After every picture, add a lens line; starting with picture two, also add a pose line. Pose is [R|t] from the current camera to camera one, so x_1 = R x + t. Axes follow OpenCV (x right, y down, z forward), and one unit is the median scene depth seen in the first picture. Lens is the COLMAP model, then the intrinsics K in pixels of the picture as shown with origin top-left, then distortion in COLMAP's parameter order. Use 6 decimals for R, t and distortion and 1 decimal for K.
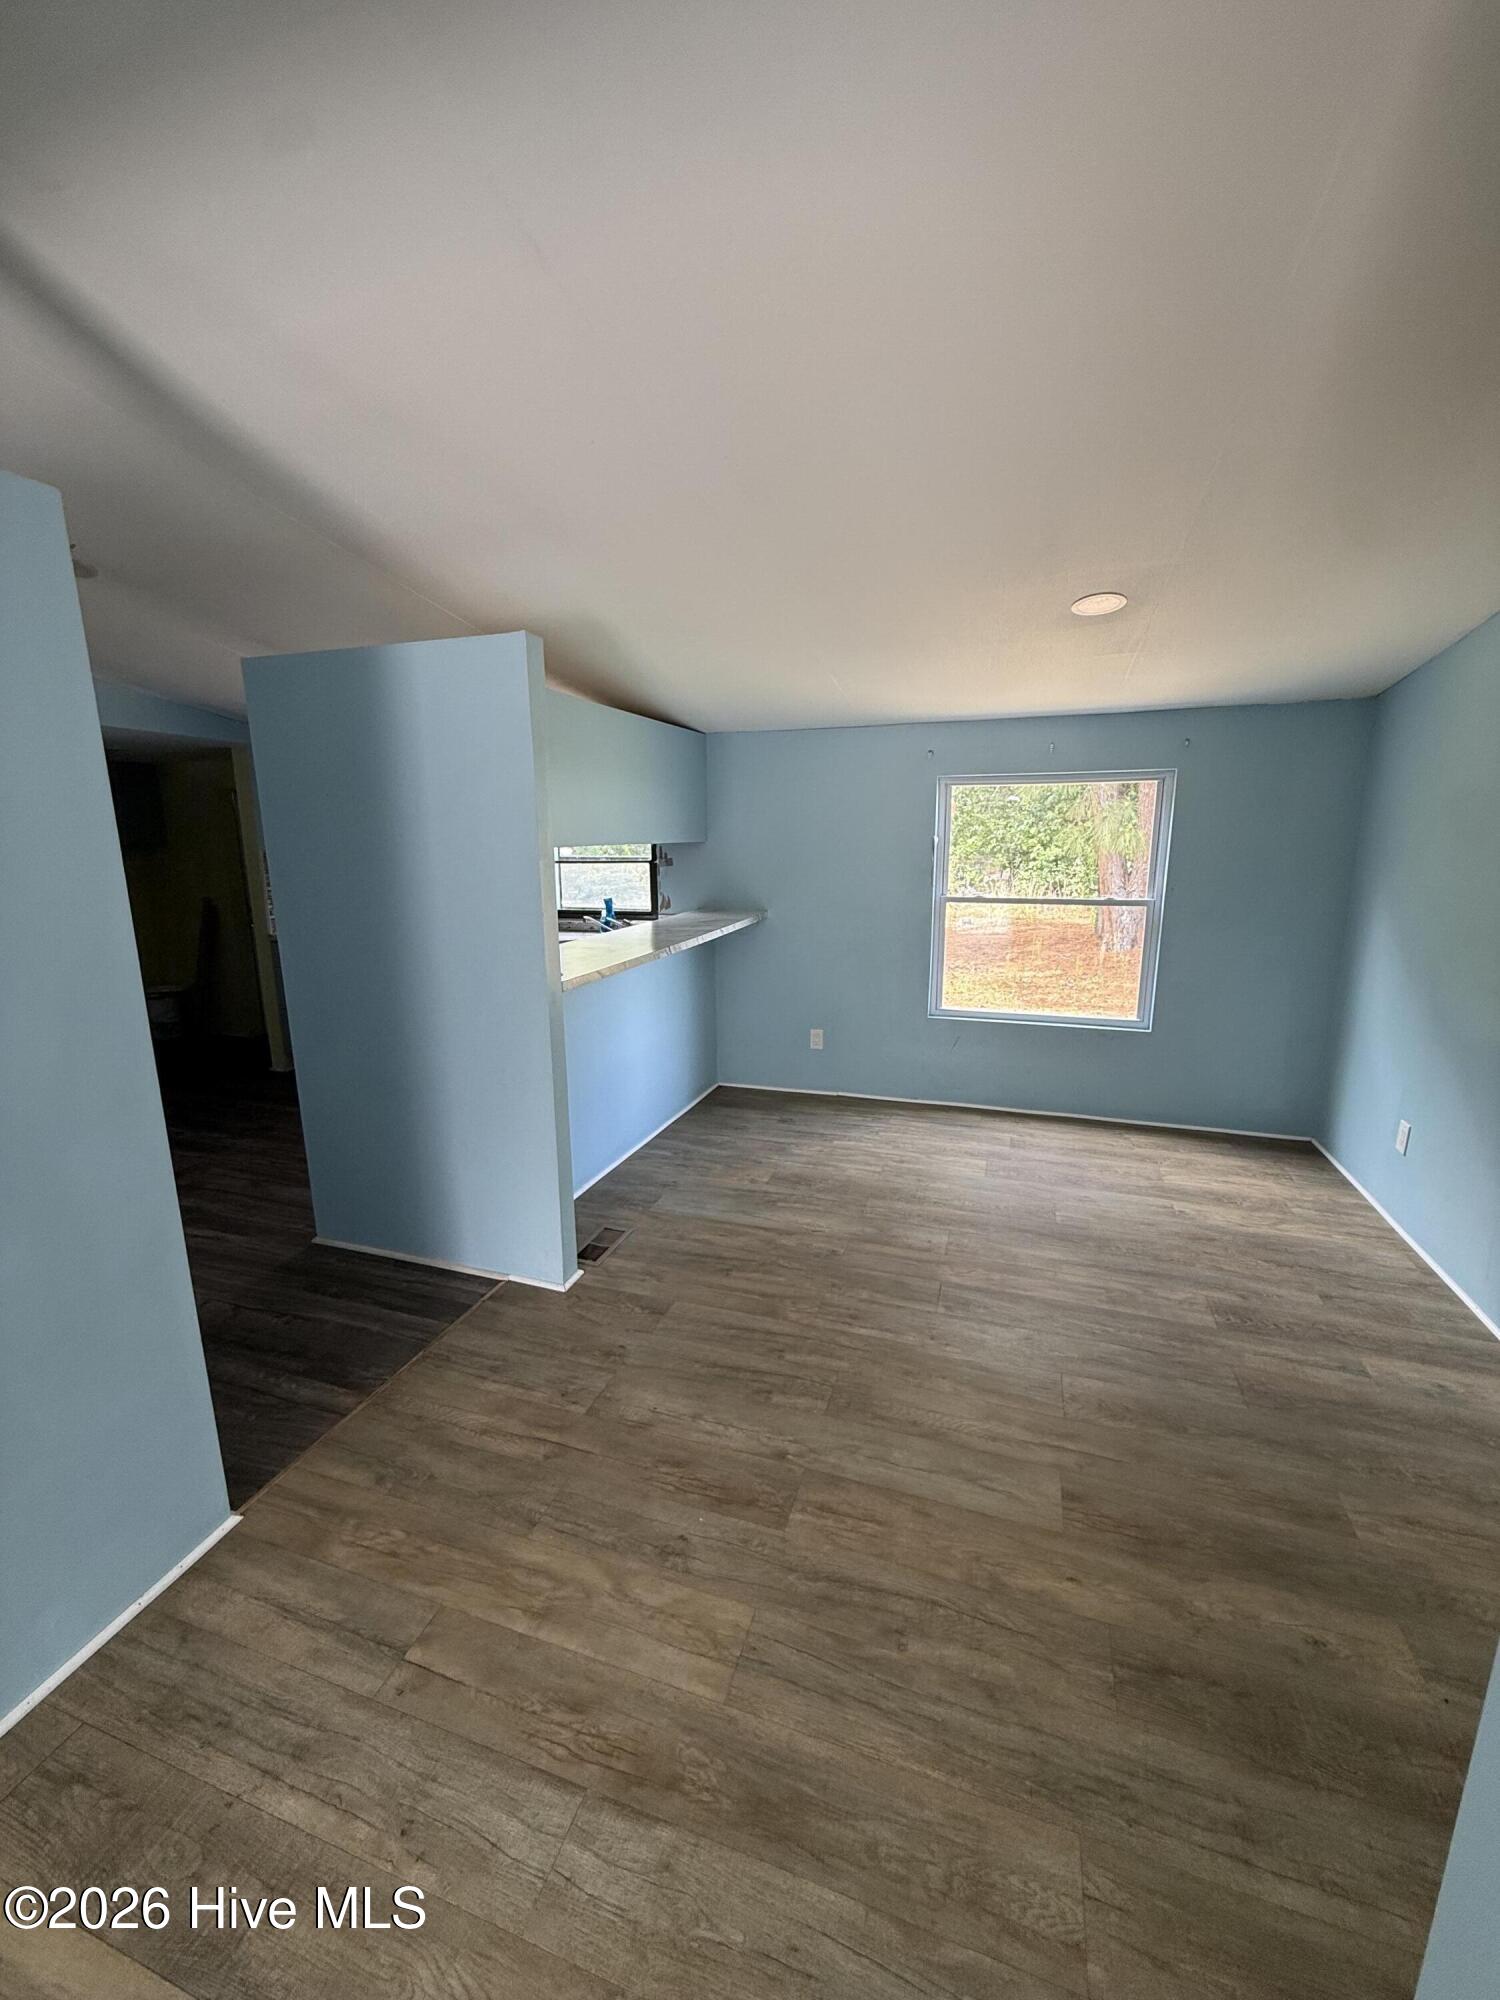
lens RADIAL K [[800.4, 0, 750.6], [0, 800.4, 1002.1], [0, 0, 1]] dist [-0.000426, 0.000499]
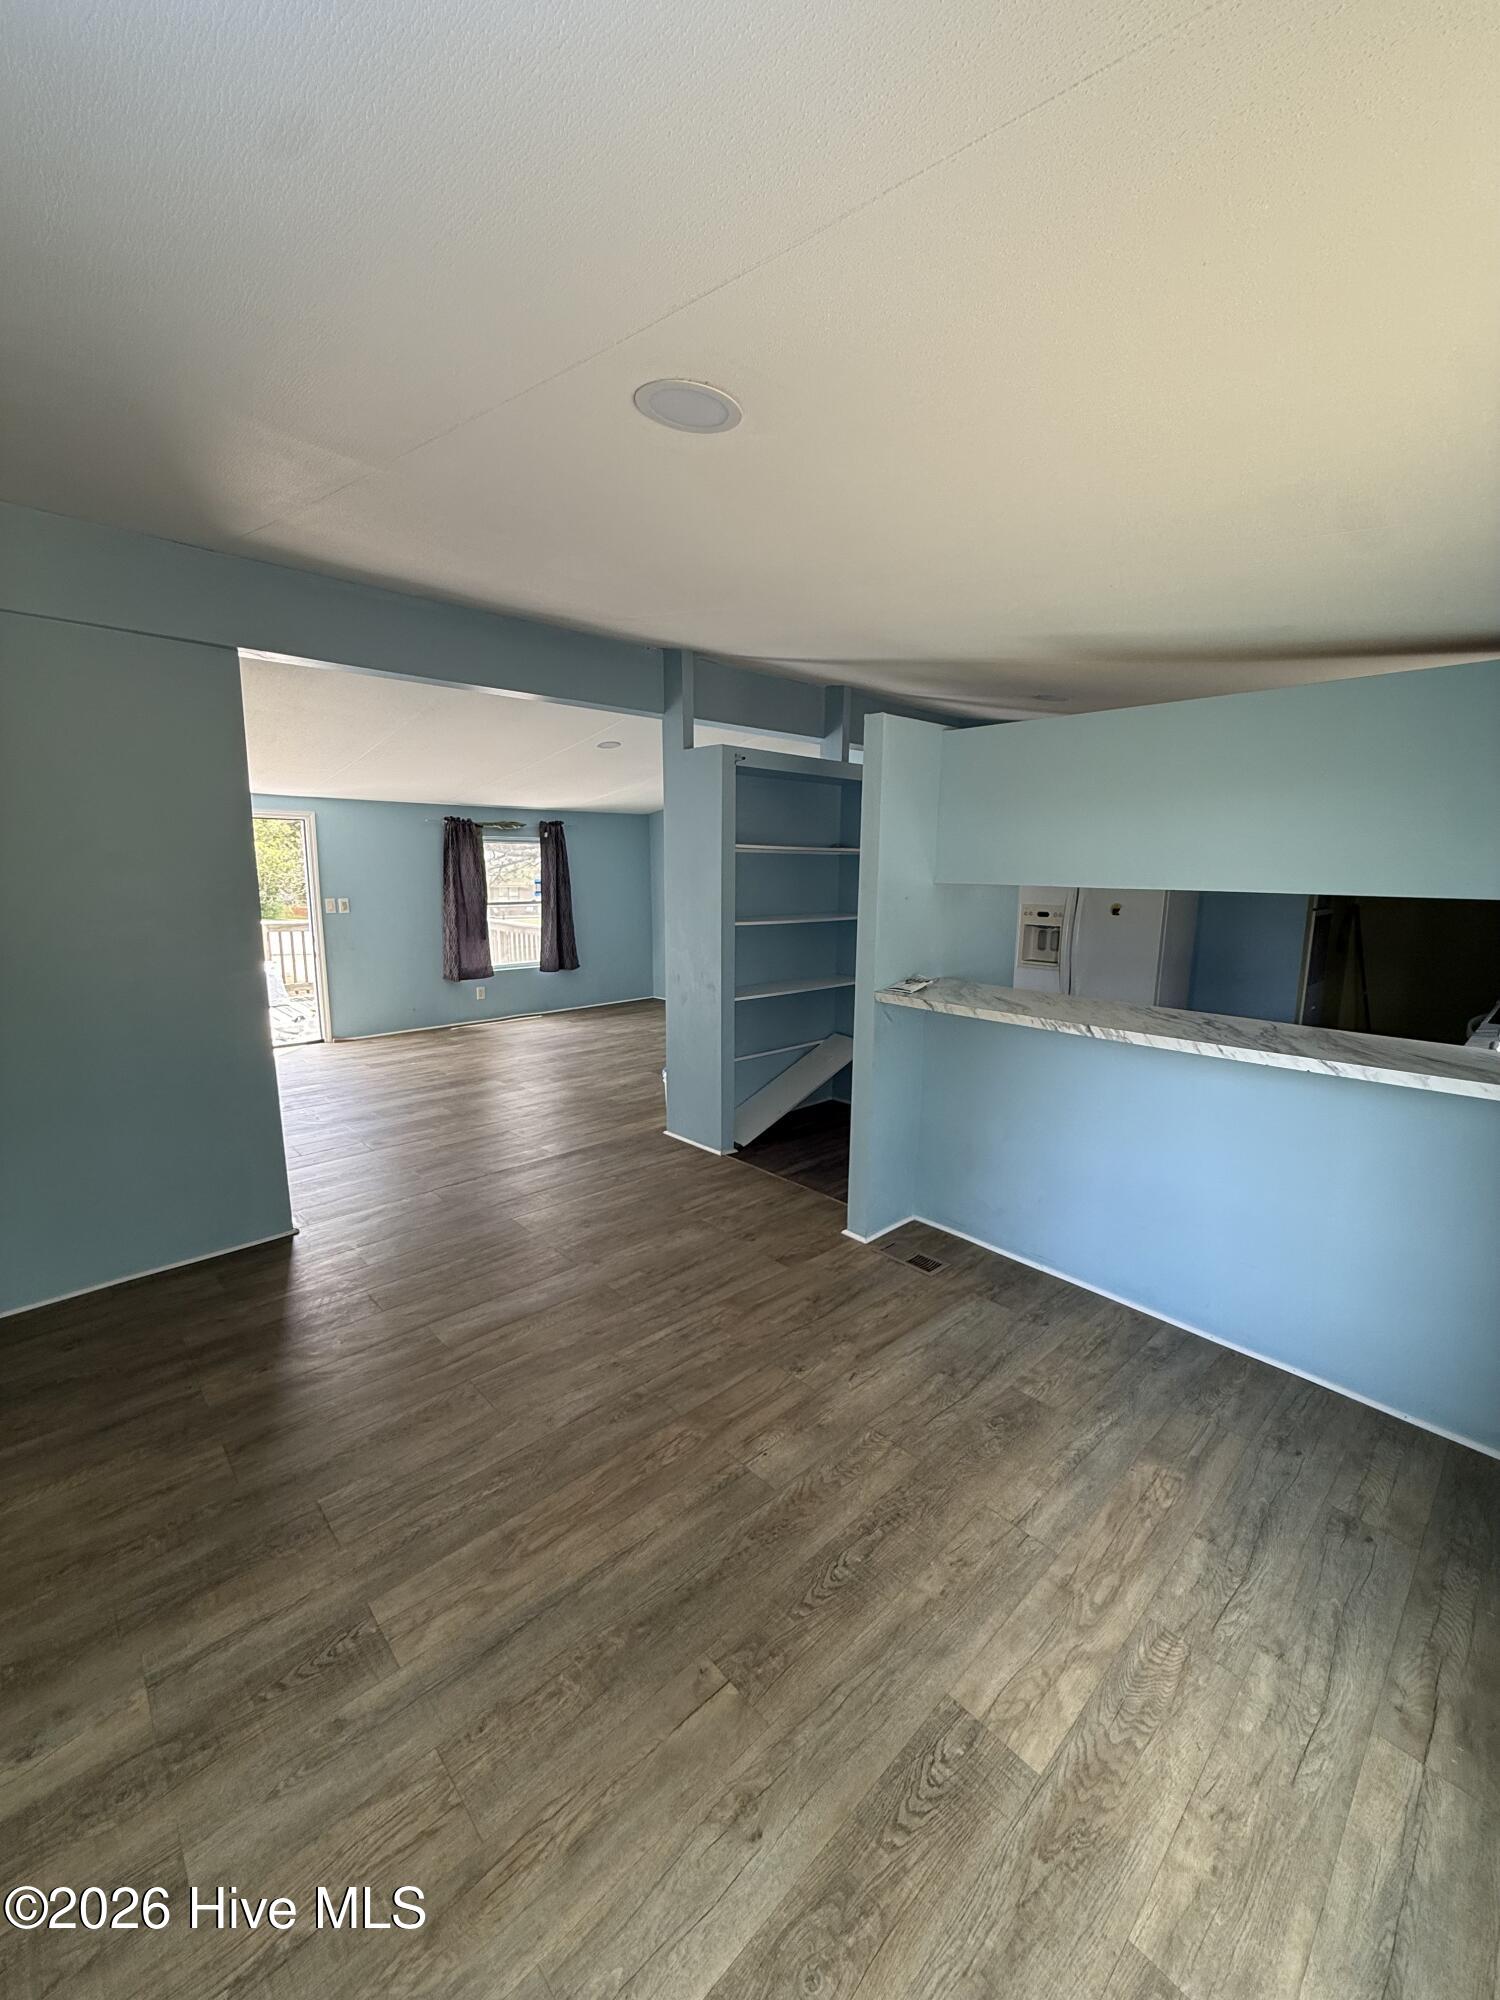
lens RADIAL K [[800.4, 0, 743.8], [0, 800.4, 974.1], [0, 0, 1]] dist [-0.000426, 0.000499]
pose [[-0.481894, 0.124960, -0.867273, 0.983375], [-0.187022, 0.952302, 0.241129, -0.330895], [0.856038, 0.278398, -0.435538, 1.469086]]
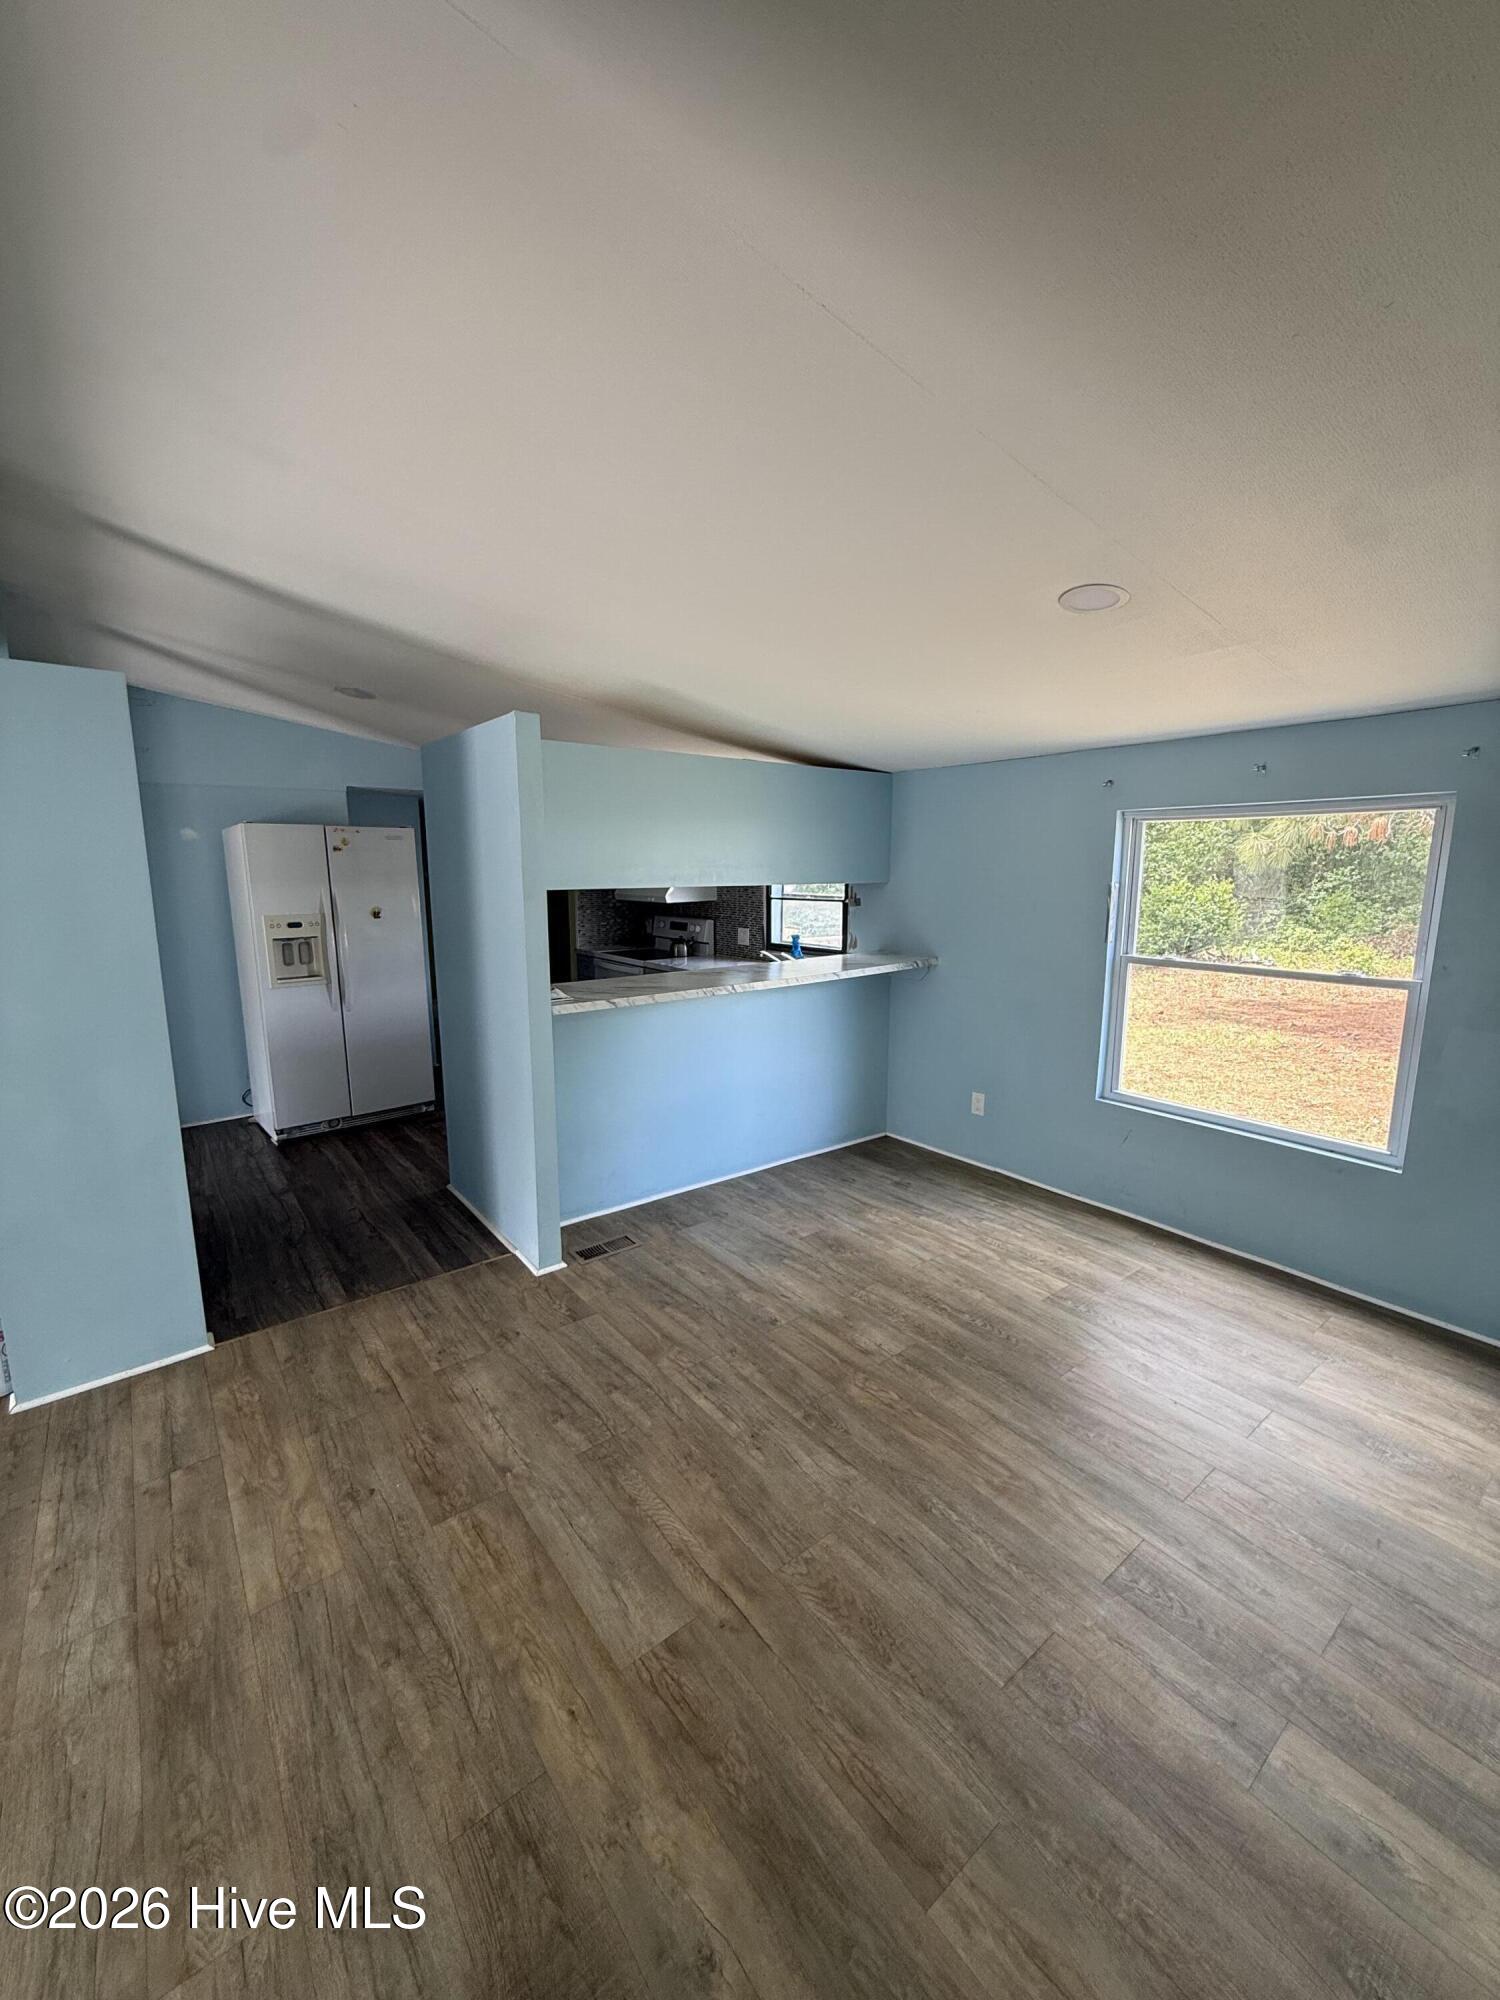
lens RADIAL K [[800.4, 0, 750.6], [0, 800.4, 1002.8], [0, 0, 1]] dist [-0.000426, 0.000499]
pose [[0.833647, 0.101406, -0.542908, 0.680407], [-0.120581, 0.992704, 0.000266, -0.070198], [0.538974, 0.065242, 0.839792, 0.205662]]
